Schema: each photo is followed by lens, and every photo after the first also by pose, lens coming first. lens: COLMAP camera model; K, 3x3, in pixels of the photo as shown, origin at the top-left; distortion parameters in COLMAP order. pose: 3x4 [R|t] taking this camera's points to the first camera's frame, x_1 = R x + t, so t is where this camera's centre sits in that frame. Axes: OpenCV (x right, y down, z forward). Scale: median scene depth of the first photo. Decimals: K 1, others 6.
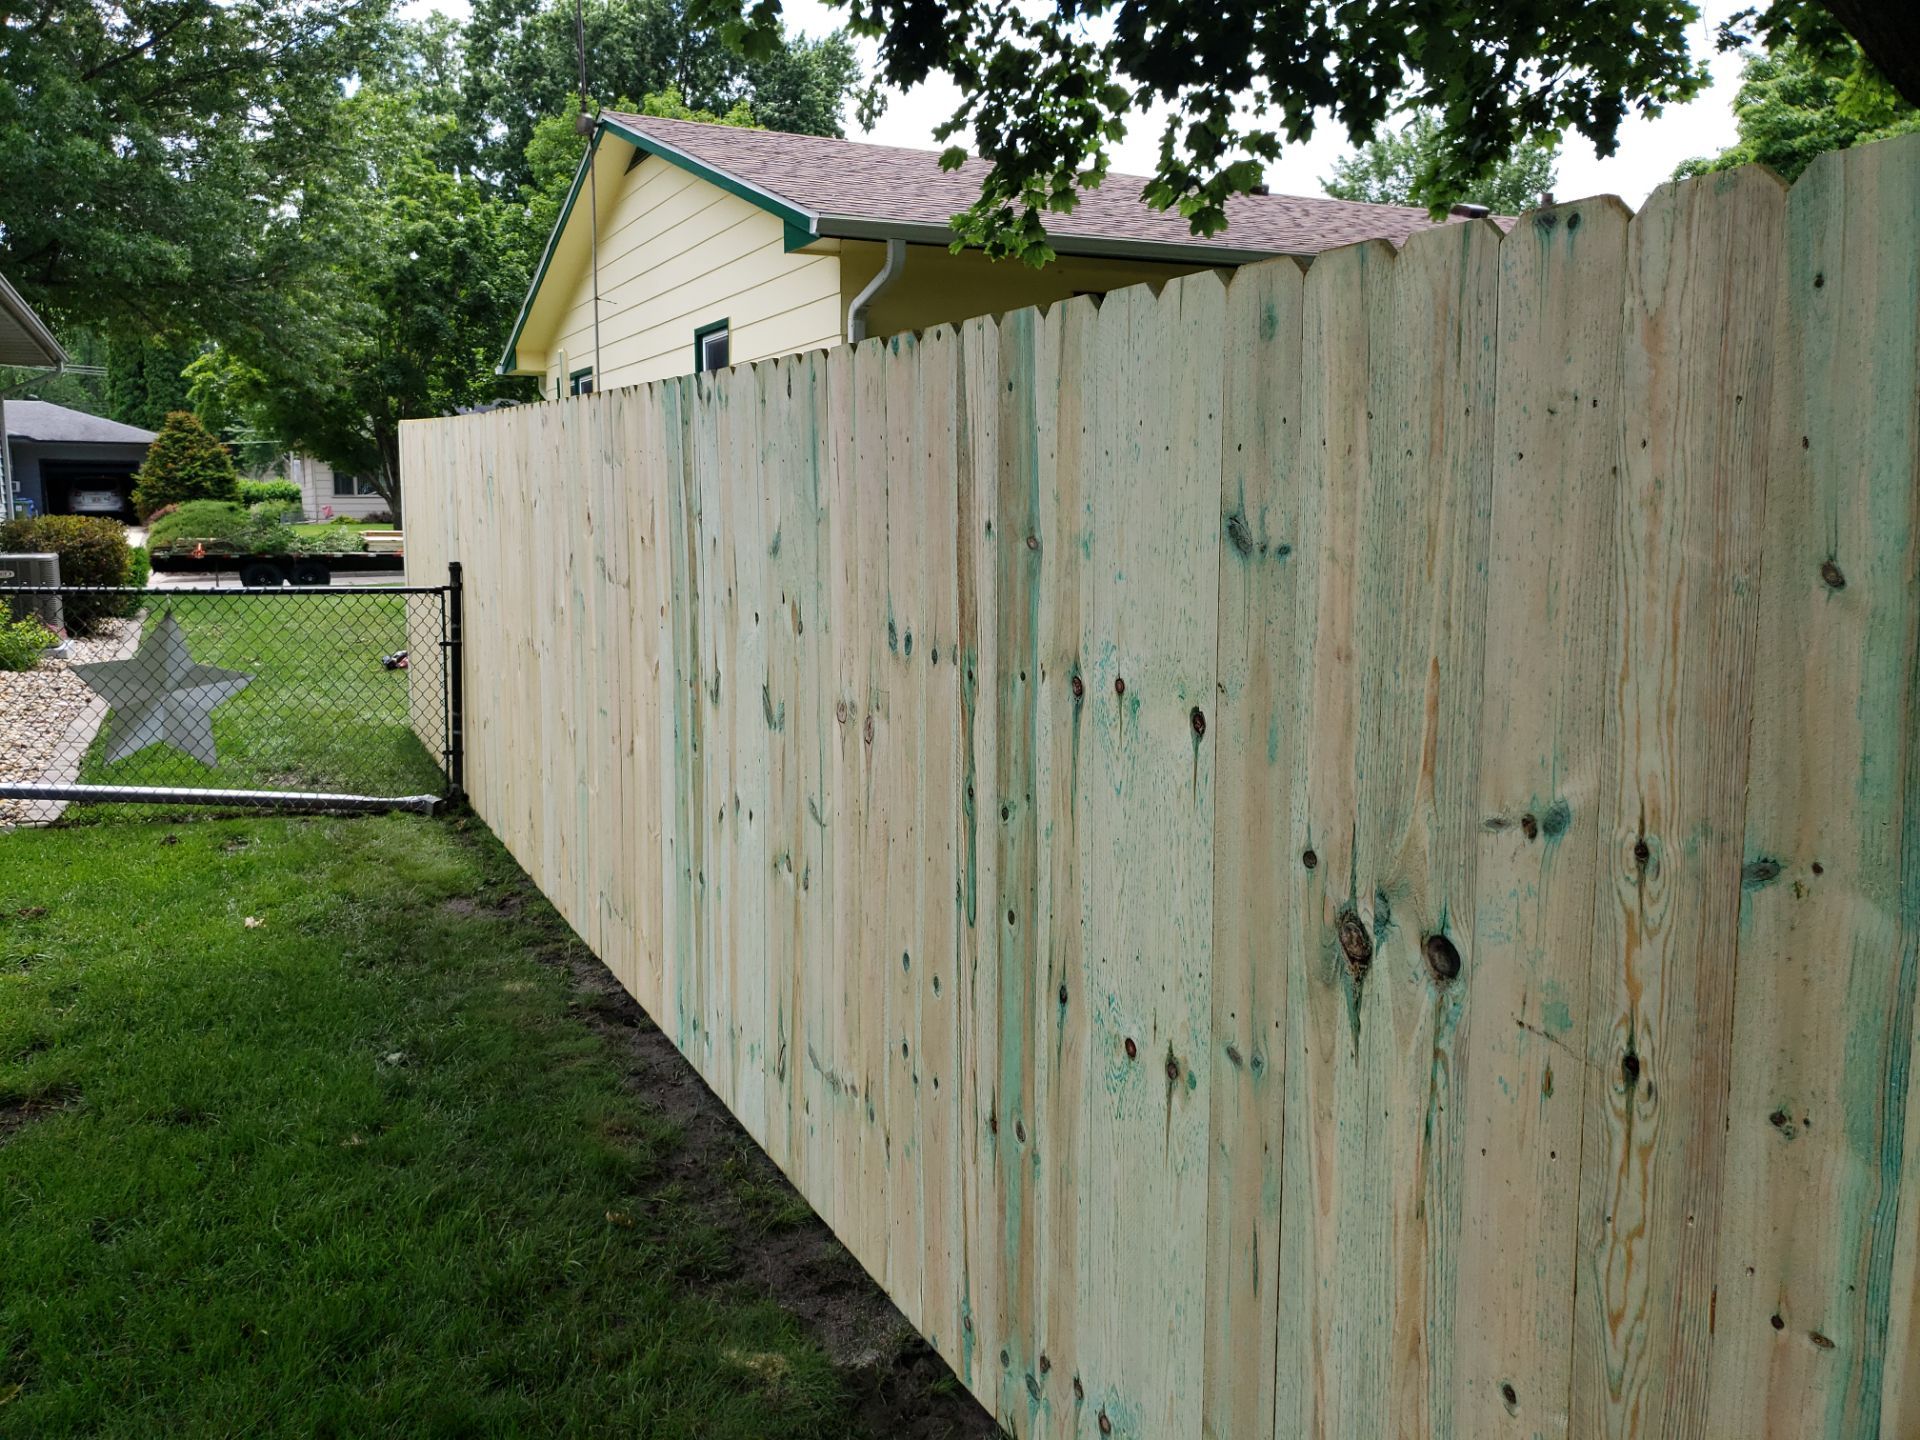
lens RADIAL K [[1556.3, 0, 953.1], [0, 1556.3, 705.4], [0, 0, 1]] dist [0.025045, -0.022548]
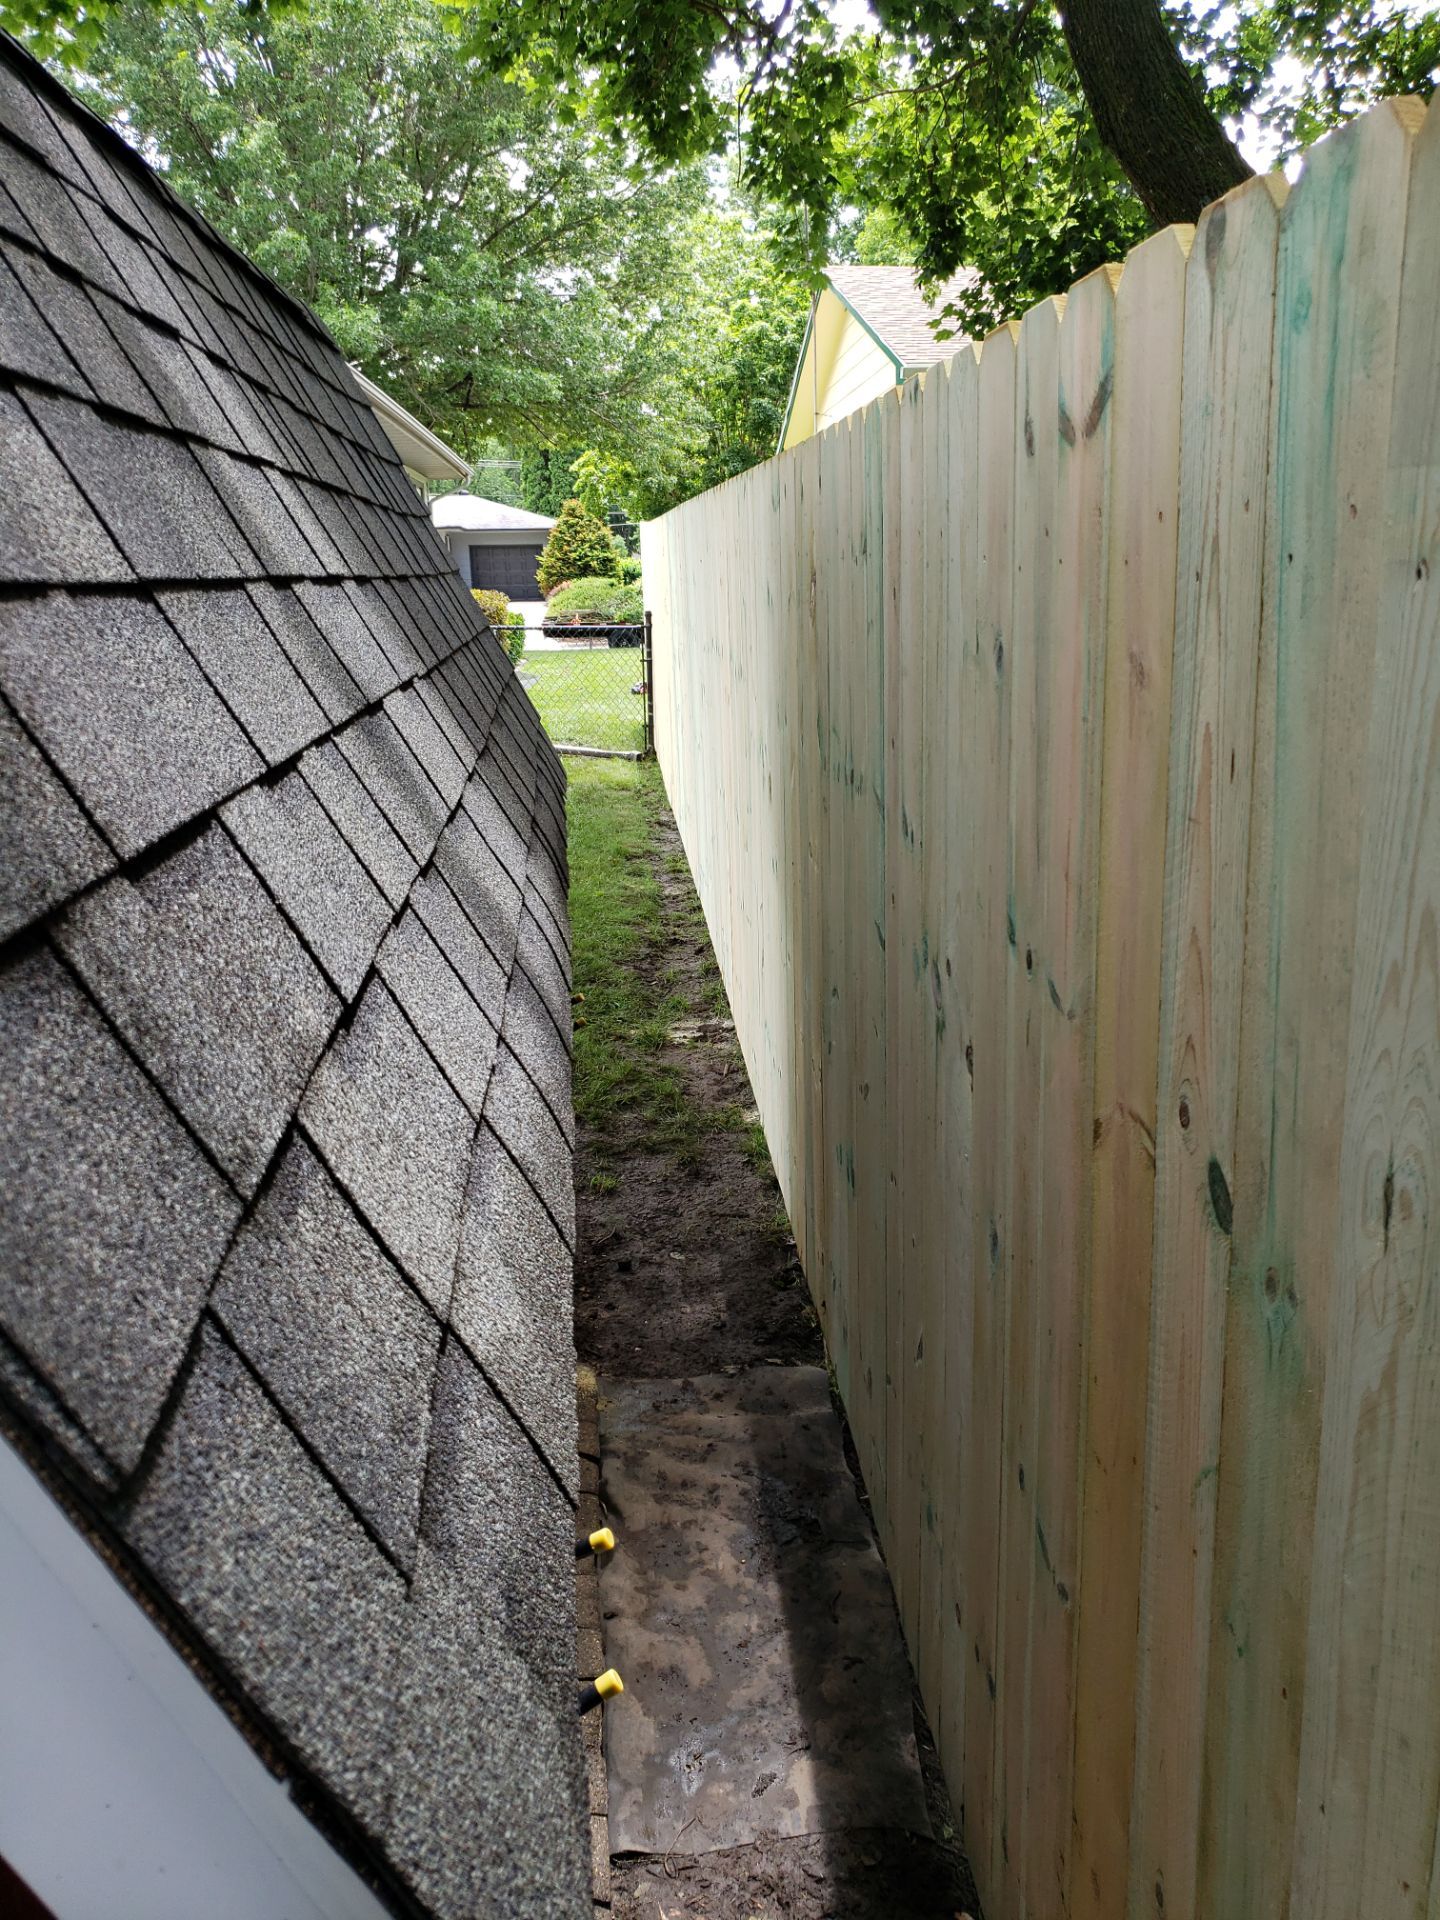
lens RADIAL K [[1556.3, 0, 729.7], [0, 1556.3, 959.6], [0, 0, 1]] dist [0.025045, -0.022548]
pose [[0.933294, 0.068689, -0.352482, 0.064390], [-0.028146, 0.992509, 0.118888, 0.014020], [0.358008, -0.101036, 0.928236, -0.095956]]
